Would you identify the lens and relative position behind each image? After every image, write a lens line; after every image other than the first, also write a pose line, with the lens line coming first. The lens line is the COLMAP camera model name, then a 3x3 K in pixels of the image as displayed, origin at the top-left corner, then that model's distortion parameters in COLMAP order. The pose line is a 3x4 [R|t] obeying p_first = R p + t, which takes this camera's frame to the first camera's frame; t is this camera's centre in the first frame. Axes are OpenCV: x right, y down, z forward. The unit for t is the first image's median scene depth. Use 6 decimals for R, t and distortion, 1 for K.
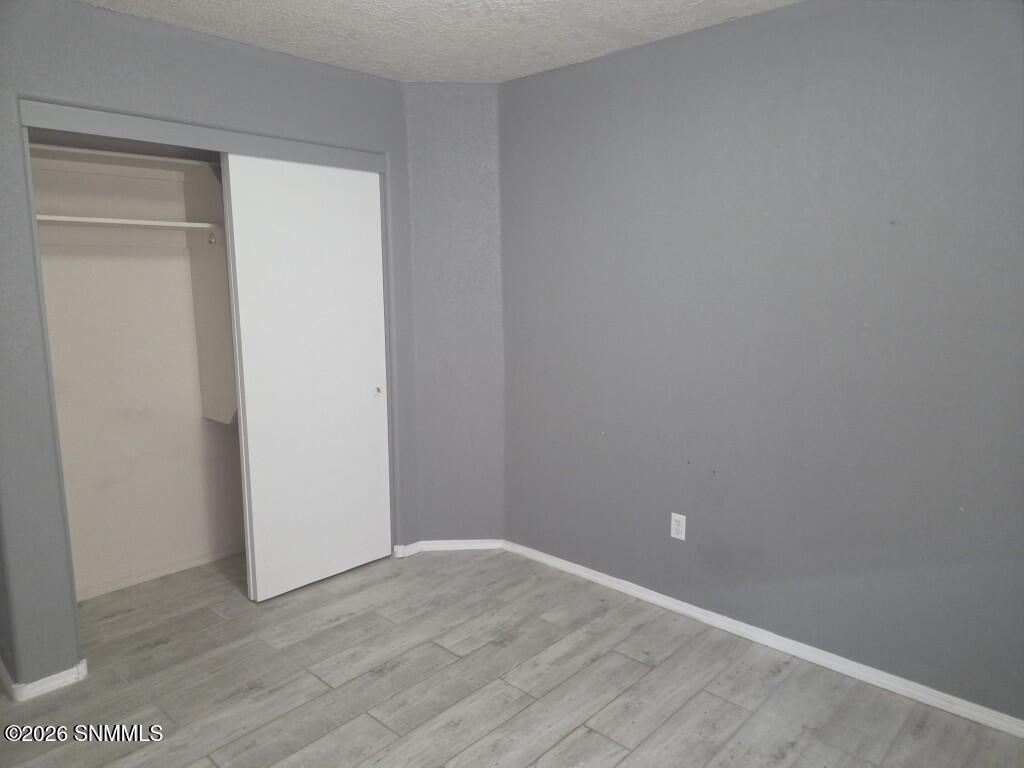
lens RADIAL K [[685.2, 0, 510.0], [0, 685.2, 382.4], [0, 0, 1]] dist [0.064402, -0.050404]
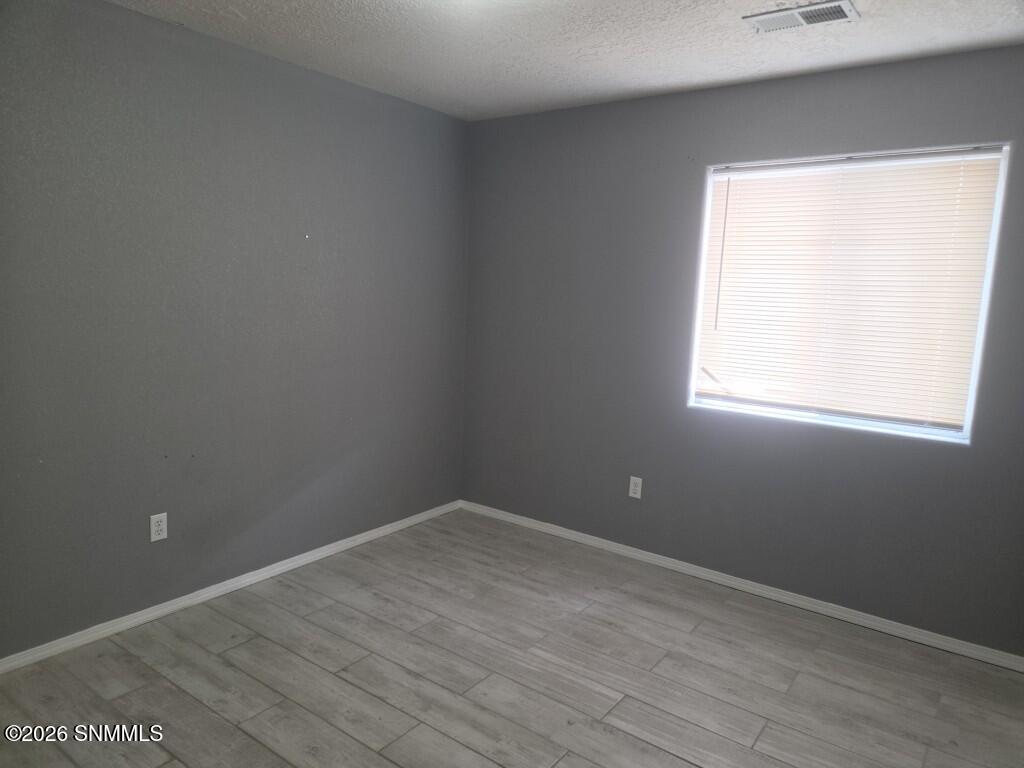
lens RADIAL K [[685.2, 0, 514.5], [0, 685.2, 384.5], [0, 0, 1]] dist [0.064402, -0.050404]
pose [[-0.106391, -0.138636, 0.984612, -0.853218], [0.116184, 0.981716, 0.150782, -0.084255], [-0.987513, 0.130438, -0.088338, 0.674508]]
